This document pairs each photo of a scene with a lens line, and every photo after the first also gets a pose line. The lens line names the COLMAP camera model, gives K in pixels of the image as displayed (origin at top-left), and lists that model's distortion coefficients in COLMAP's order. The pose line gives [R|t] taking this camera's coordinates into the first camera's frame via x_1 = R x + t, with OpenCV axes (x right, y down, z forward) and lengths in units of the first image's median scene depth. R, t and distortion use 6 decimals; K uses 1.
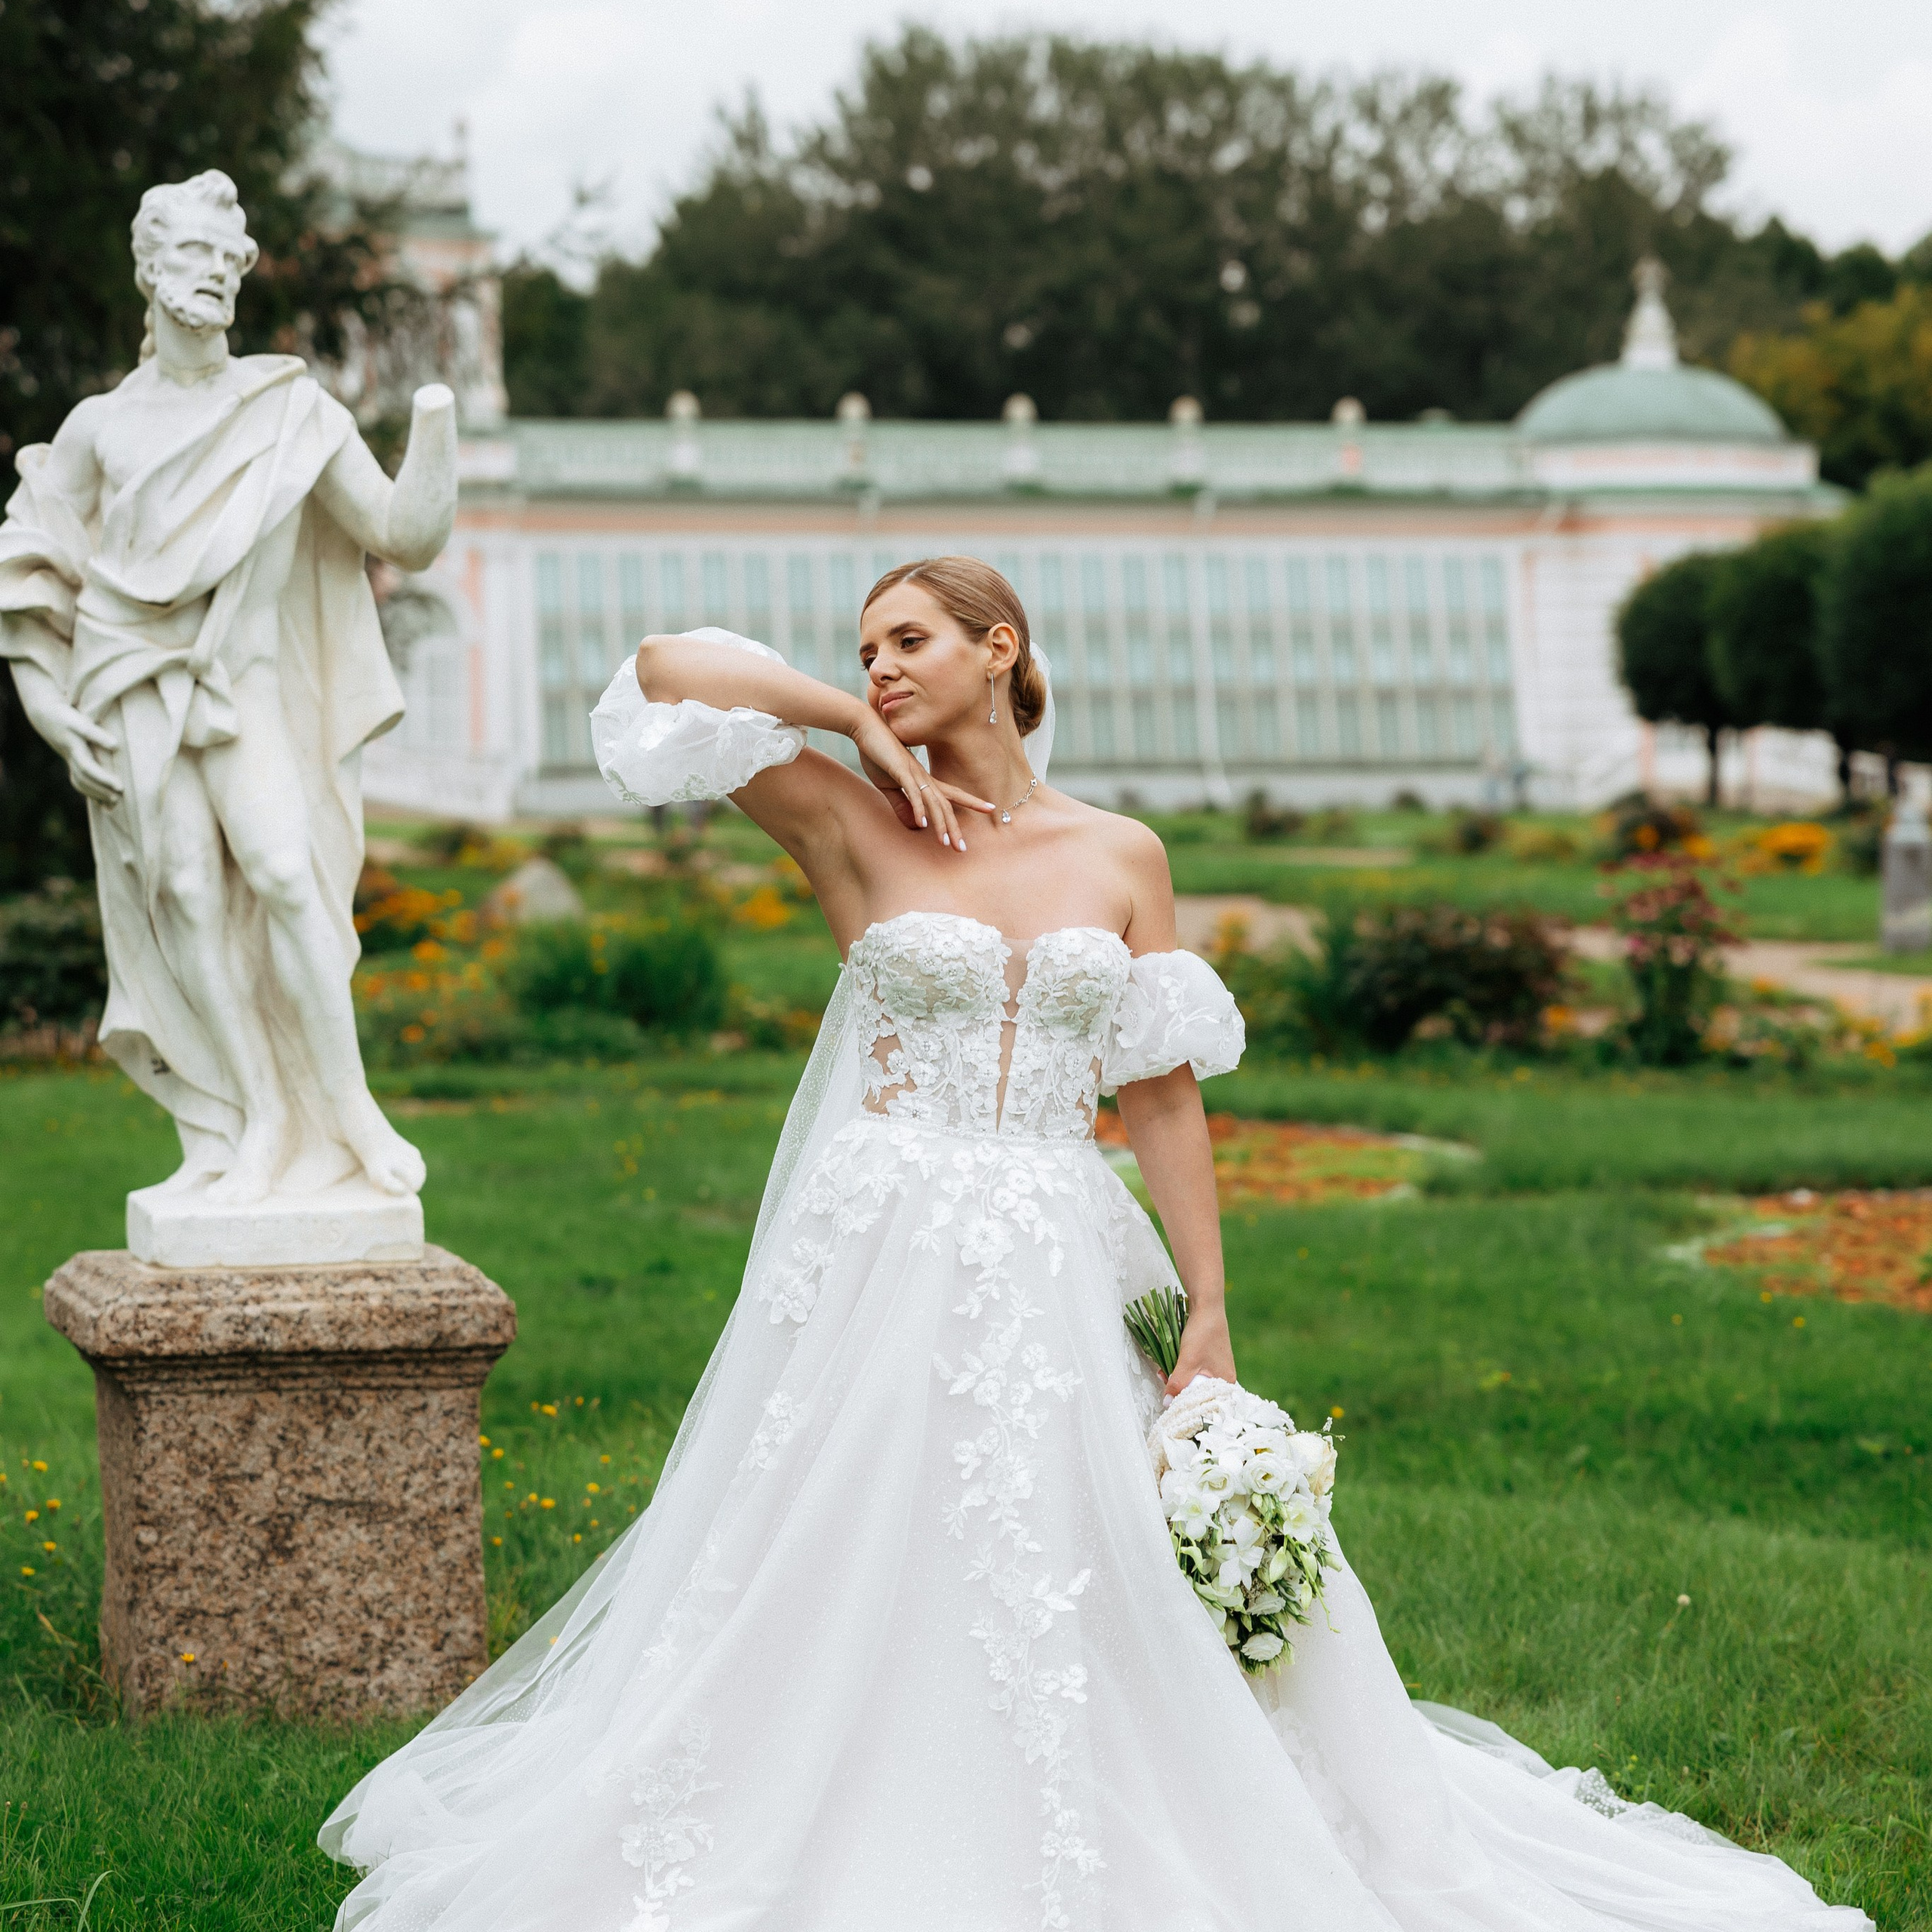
lens RADIAL K [[5595.5, 0, 973.1], [0, 5595.5, 965.9], [0, 0, 1]] dist [0.057523, 0.000000]
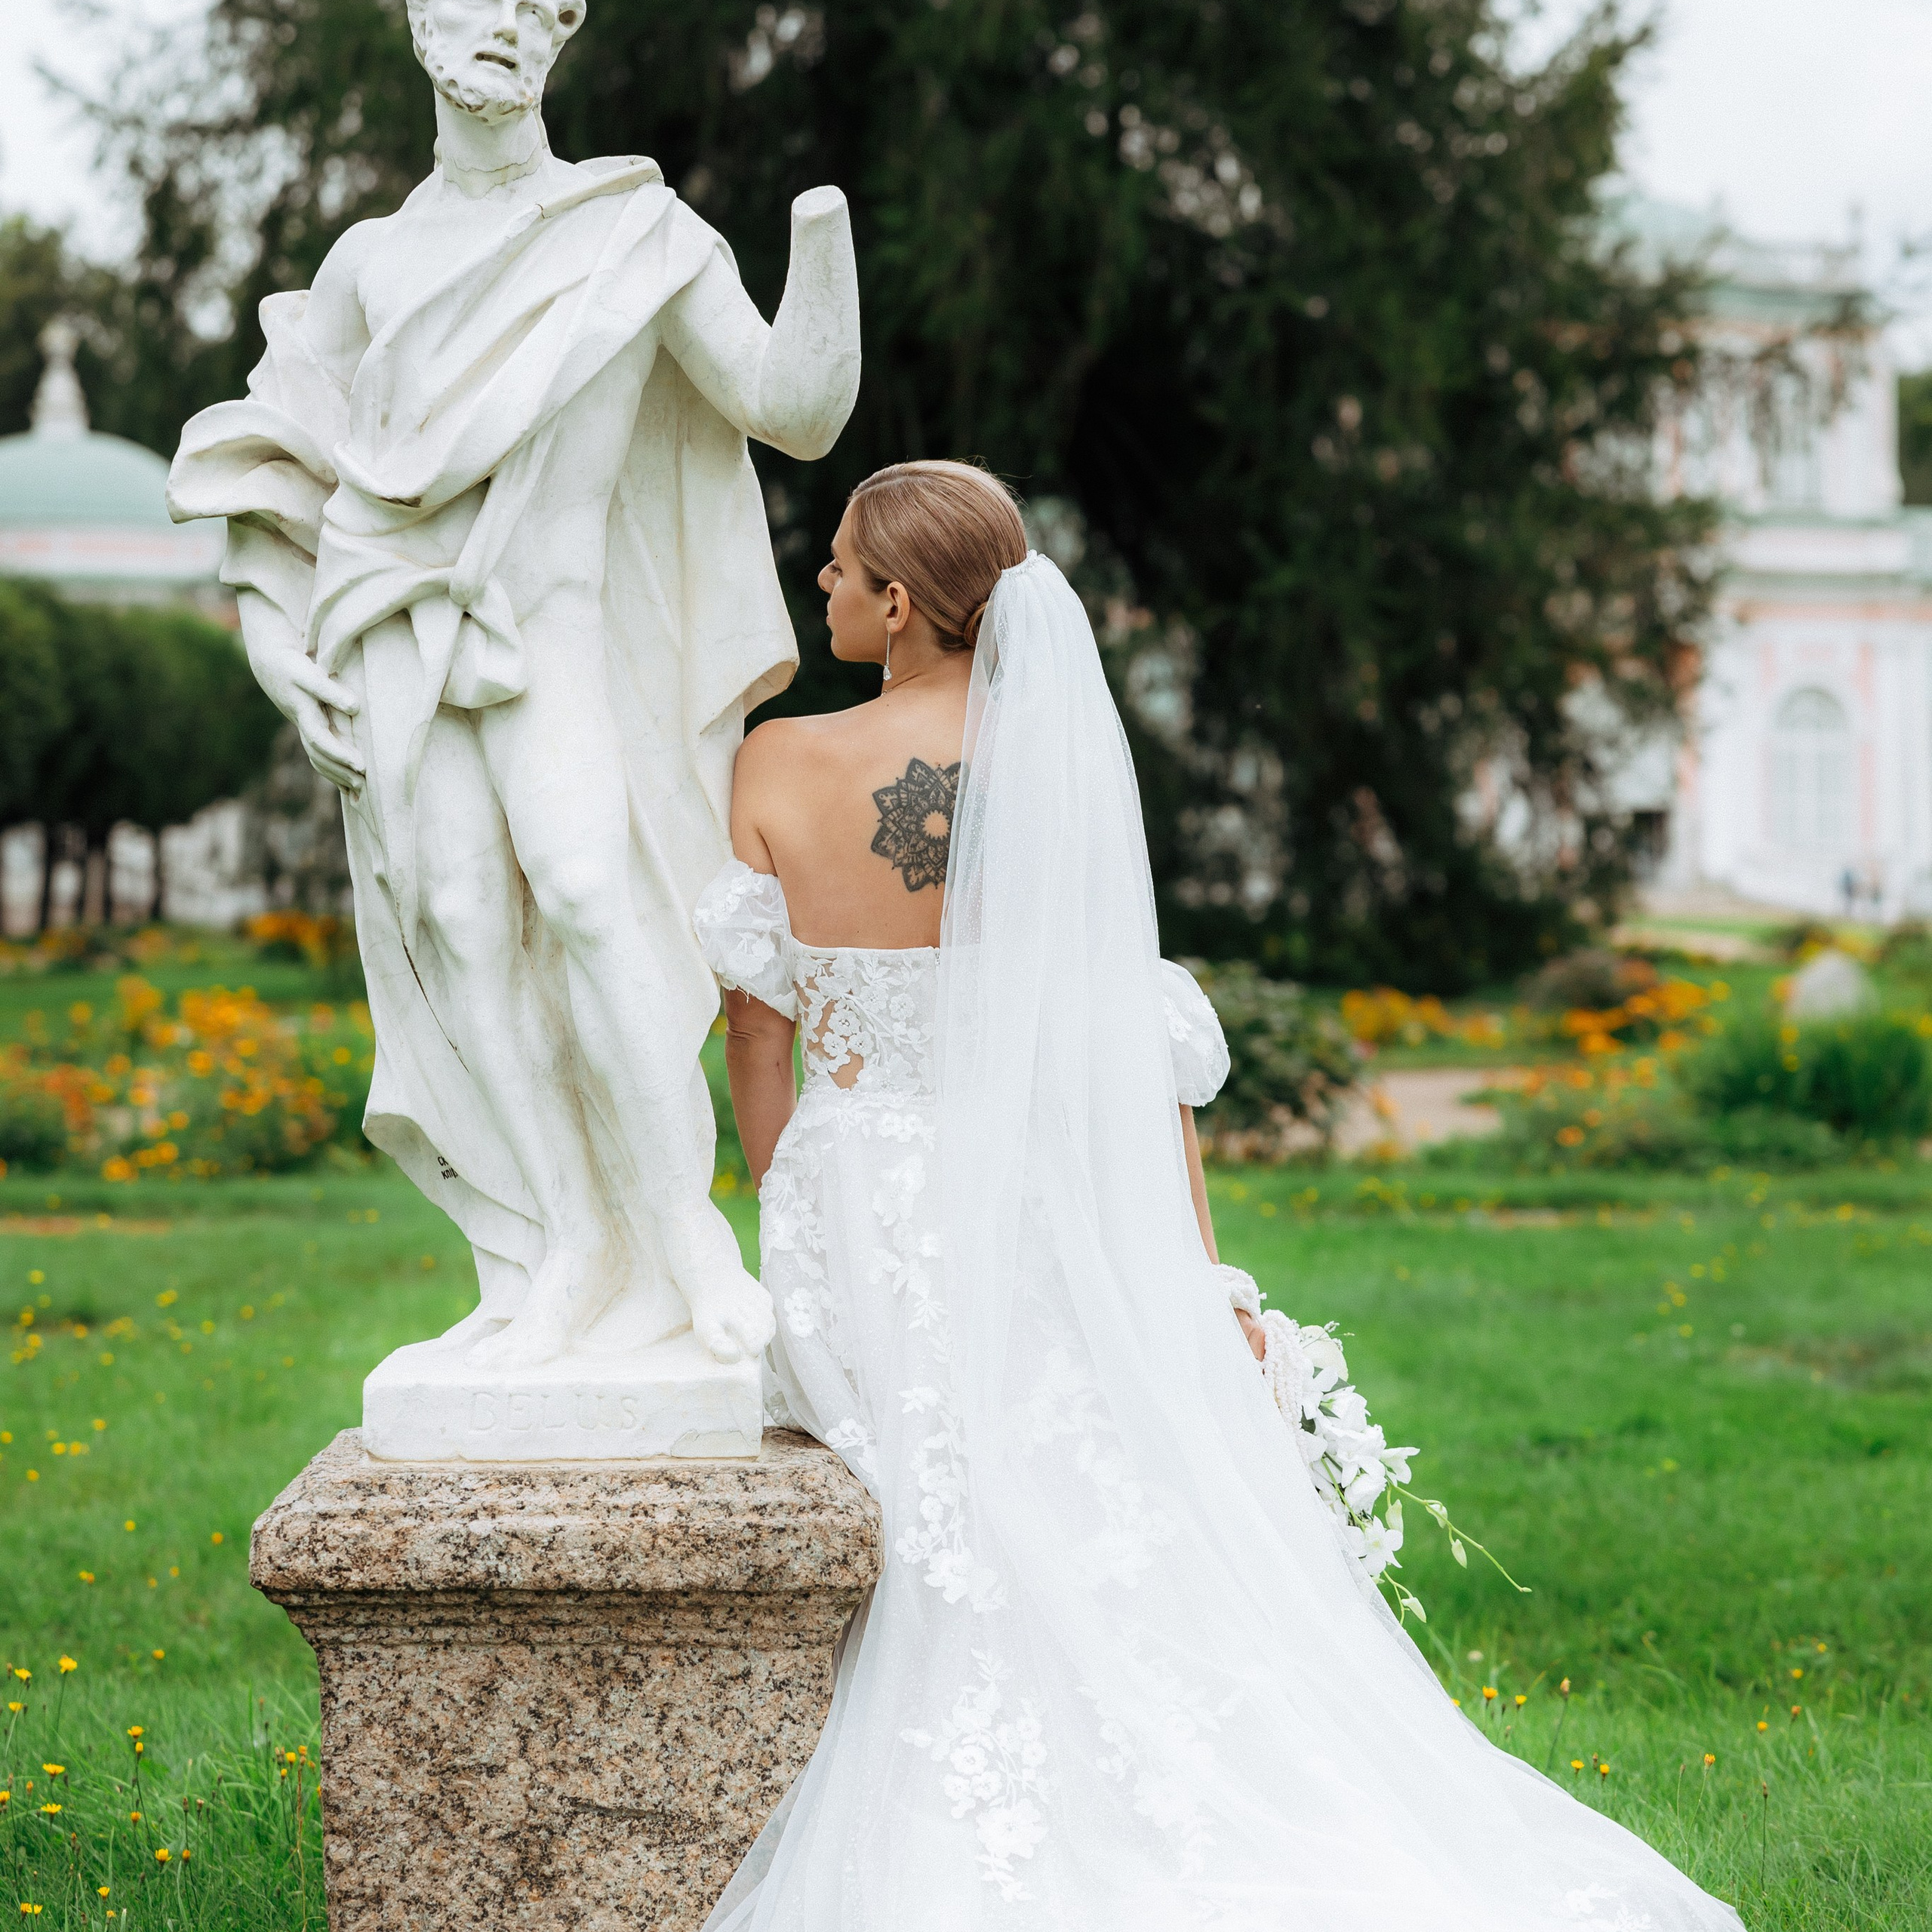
lens RADIAL K [[5595.5, 0, 952.4], [0, 5595.5, 961.8], [0, 0, 1]] dist [0.057523, 0.000000]
pose [[0.967343, 0.005885, -0.253404, 0.095692], [-0.010724, 0.999786, -0.017715, 0.004051], [0.253245, 0.019854, 0.967198, 0.340982]]
